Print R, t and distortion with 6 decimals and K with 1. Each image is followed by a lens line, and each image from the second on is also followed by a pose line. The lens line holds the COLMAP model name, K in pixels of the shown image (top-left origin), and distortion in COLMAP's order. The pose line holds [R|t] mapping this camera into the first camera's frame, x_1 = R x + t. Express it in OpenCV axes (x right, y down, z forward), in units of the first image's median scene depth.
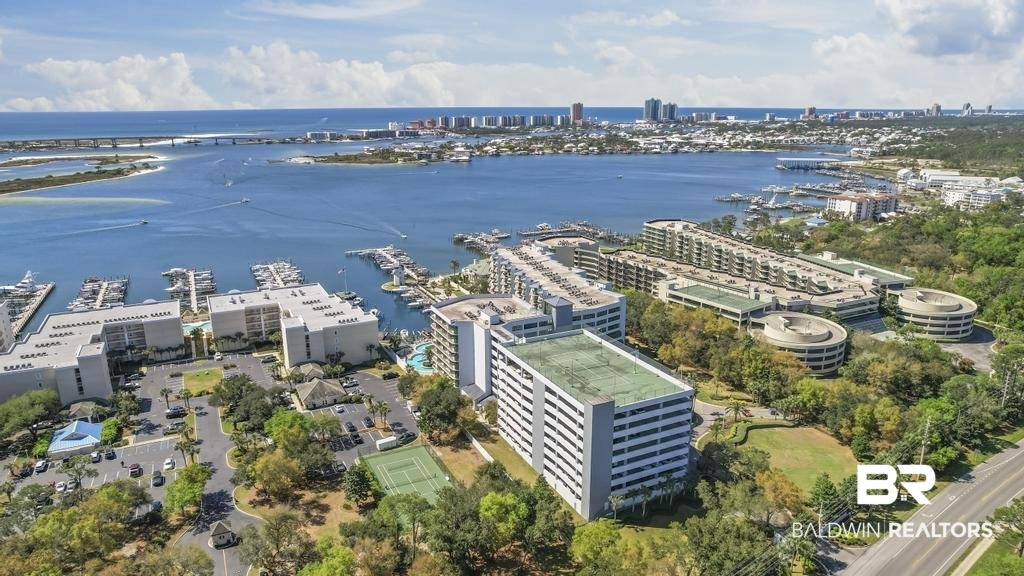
lens RADIAL K [[684.1, 0, 512.0], [0, 684.1, 288.0], [0, 0, 1]] dist [-0.088724, 0.083063]
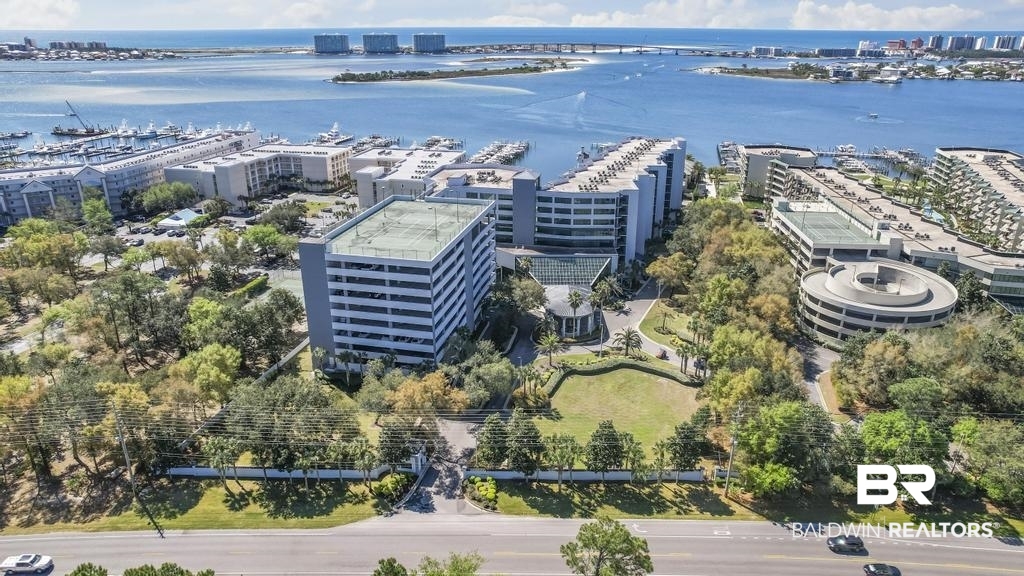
lens RADIAL K [[684.1, 0, 512.0], [0, 684.1, 288.0], [0, 0, 1]] dist [-0.088724, 0.083063]
pose [[0.766570, 0.233964, -0.598023, 0.304630], [-0.169004, 0.971940, 0.163615, 0.009549], [0.619523, -0.024354, 0.784601, 0.146601]]
